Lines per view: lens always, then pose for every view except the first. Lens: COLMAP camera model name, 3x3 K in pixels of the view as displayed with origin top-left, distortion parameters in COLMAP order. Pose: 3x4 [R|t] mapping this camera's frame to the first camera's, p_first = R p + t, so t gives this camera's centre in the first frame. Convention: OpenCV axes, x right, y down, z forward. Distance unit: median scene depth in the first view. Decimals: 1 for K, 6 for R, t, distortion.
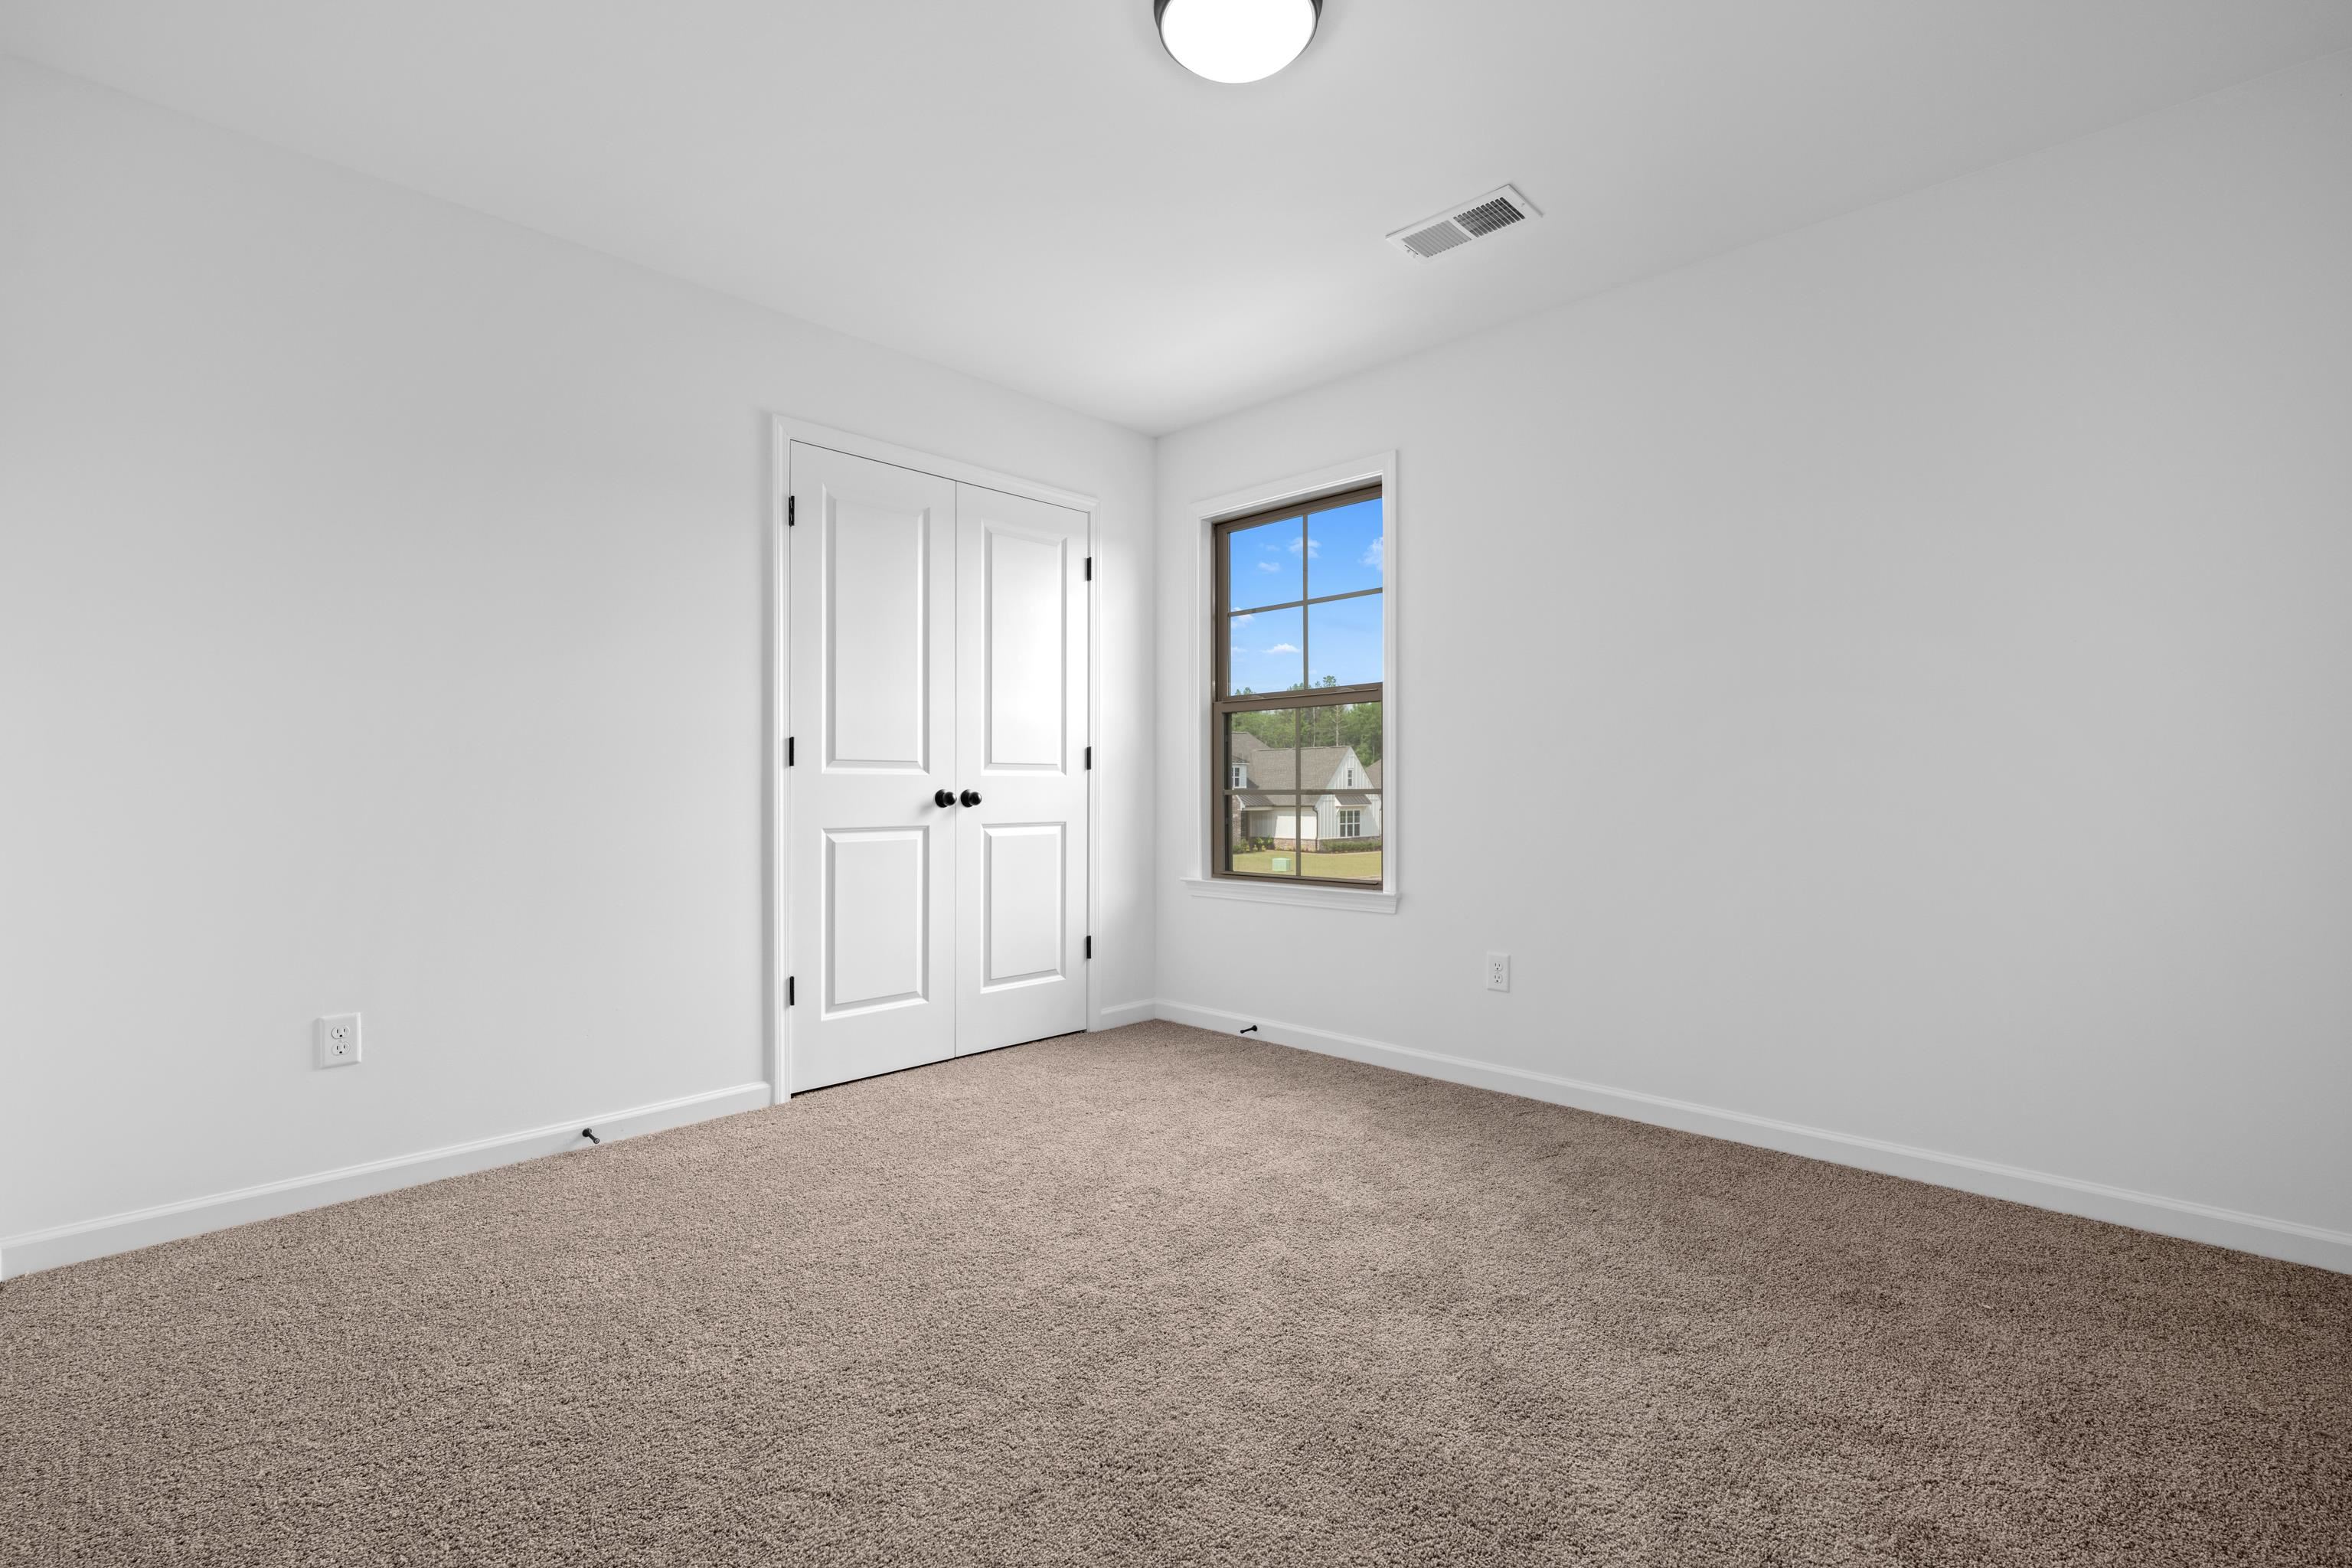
lens RADIAL K [[1065.3, 0, 1170.8], [0, 1065.3, 783.5], [0, 0, 1]] dist [-0.000767, -0.000133]
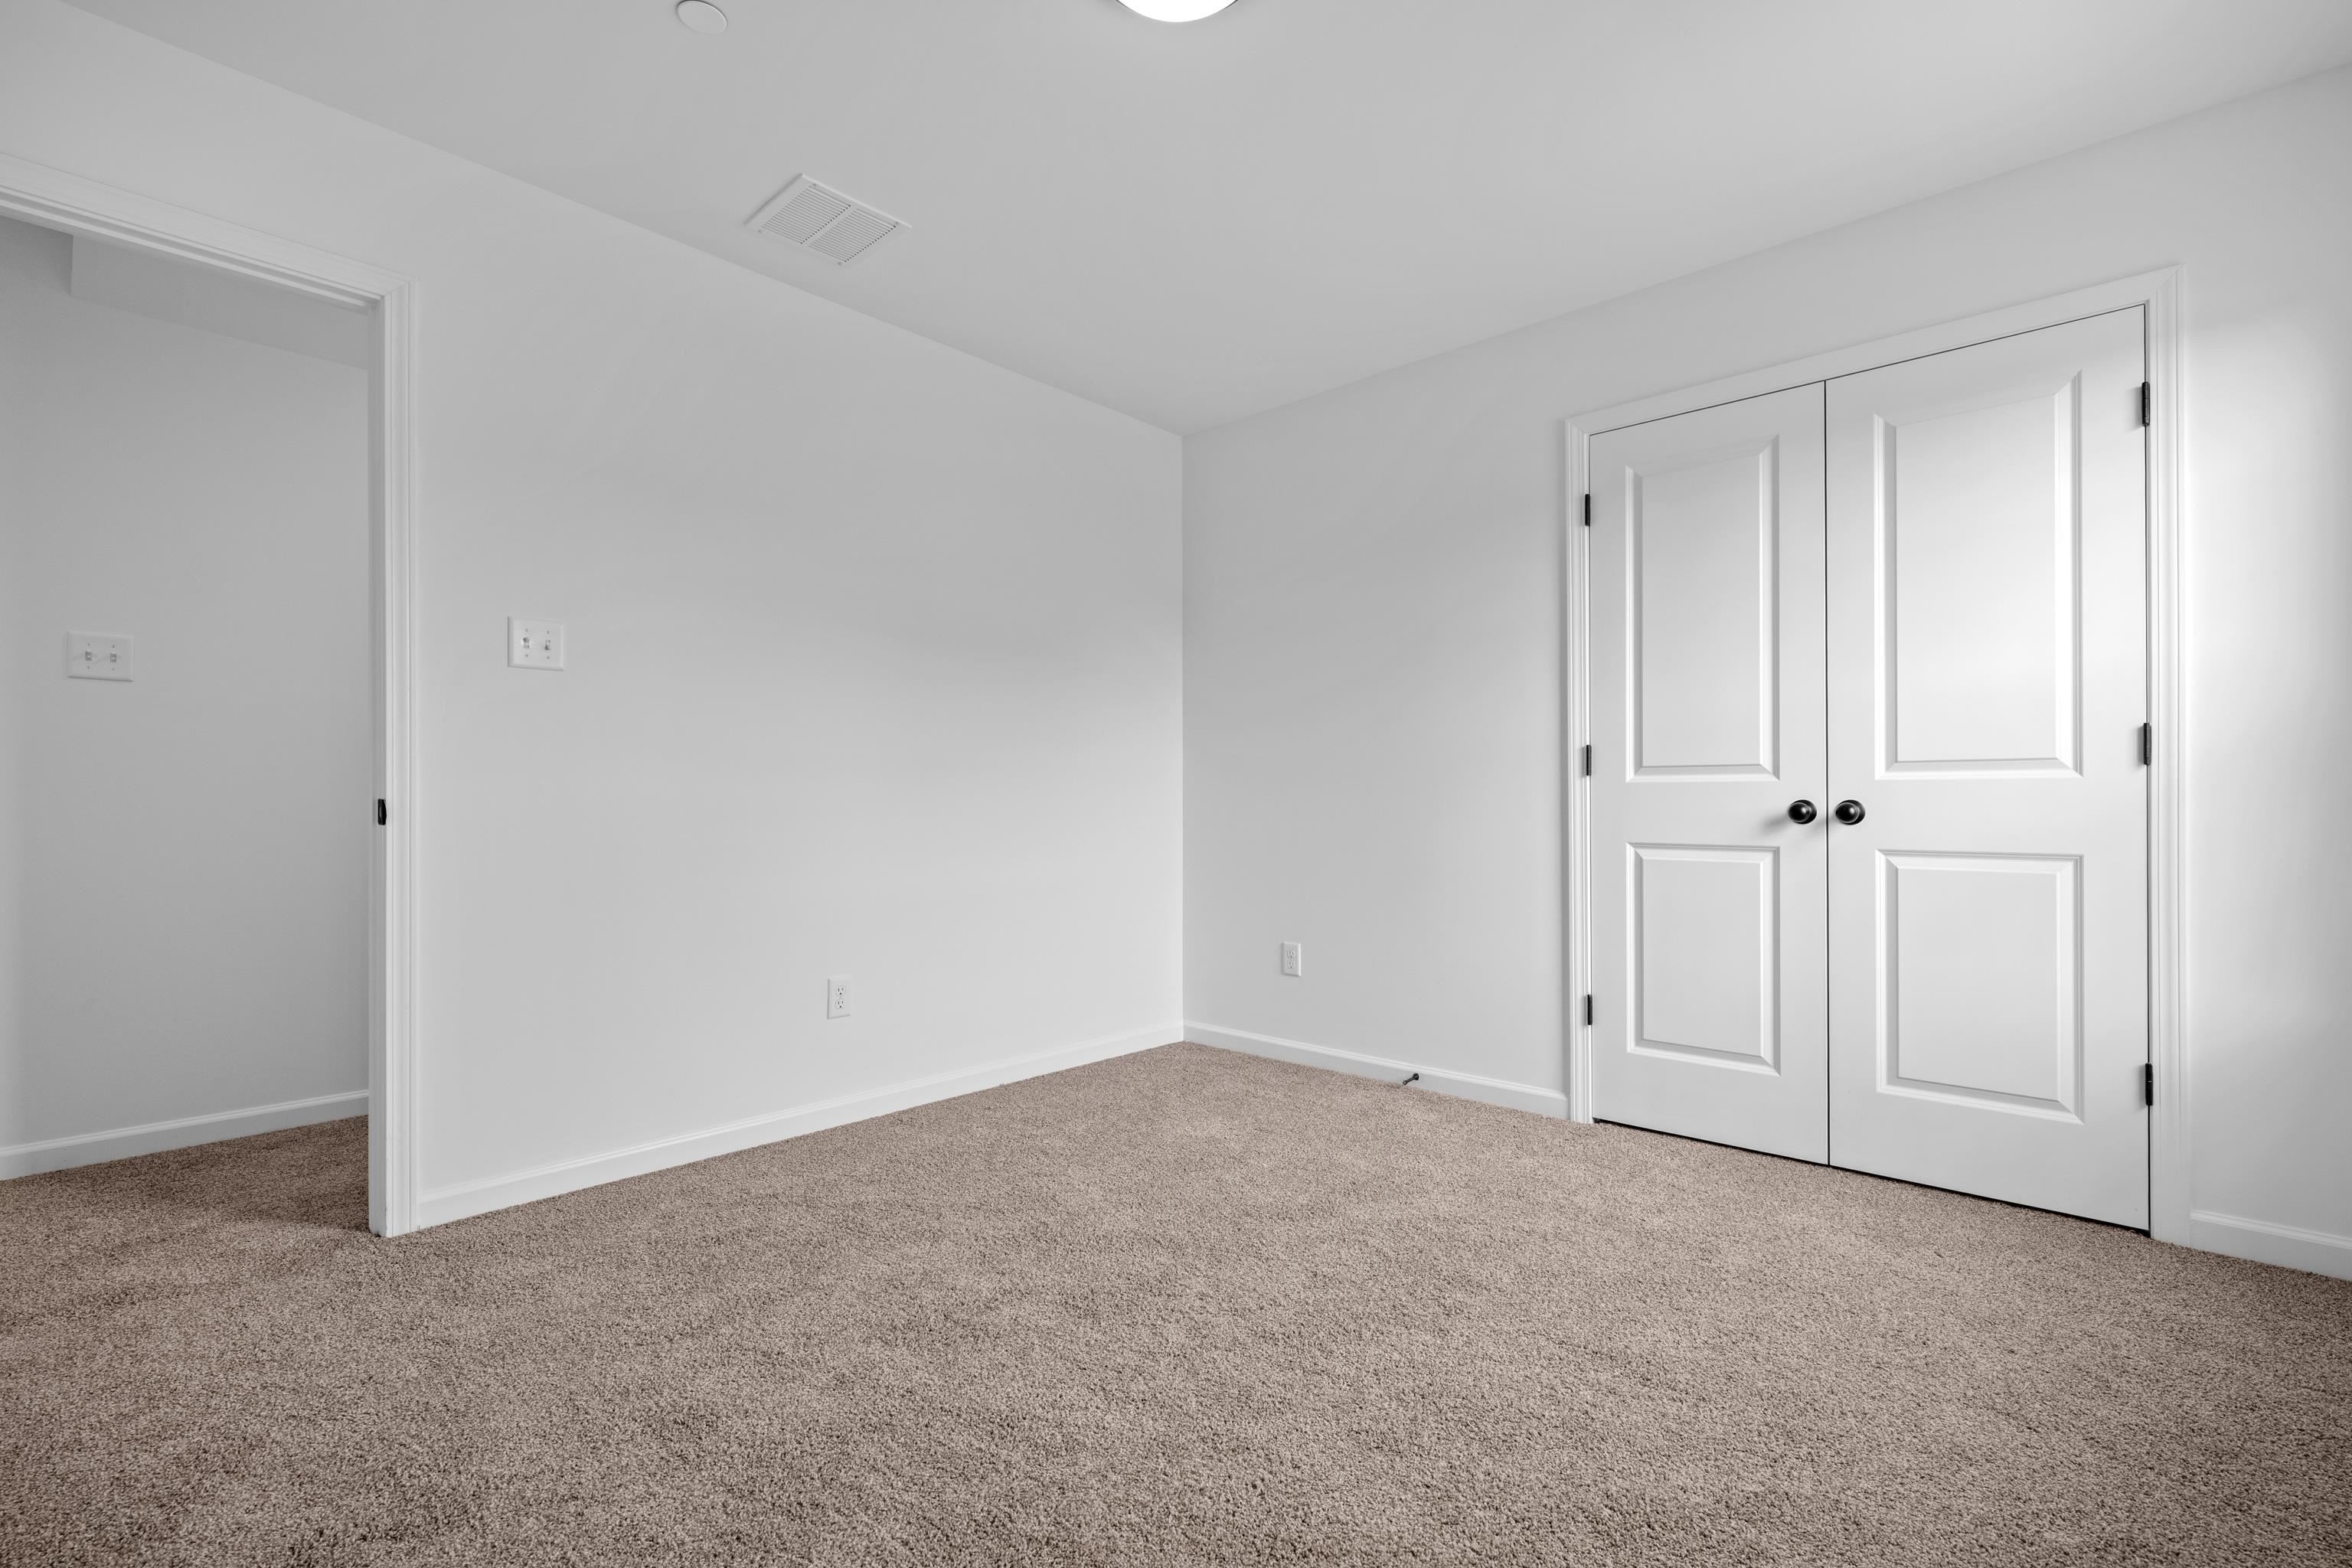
lens RADIAL K [[1065.3, 0, 1169.8], [0, 1065.3, 795.4], [0, 0, 1]] dist [-0.000767, -0.000133]
pose [[0.004622, -0.004342, -0.999980, 0.562889], [0.004736, 0.999979, -0.004320, 0.003608], [0.999978, -0.004716, 0.004642, 0.577750]]
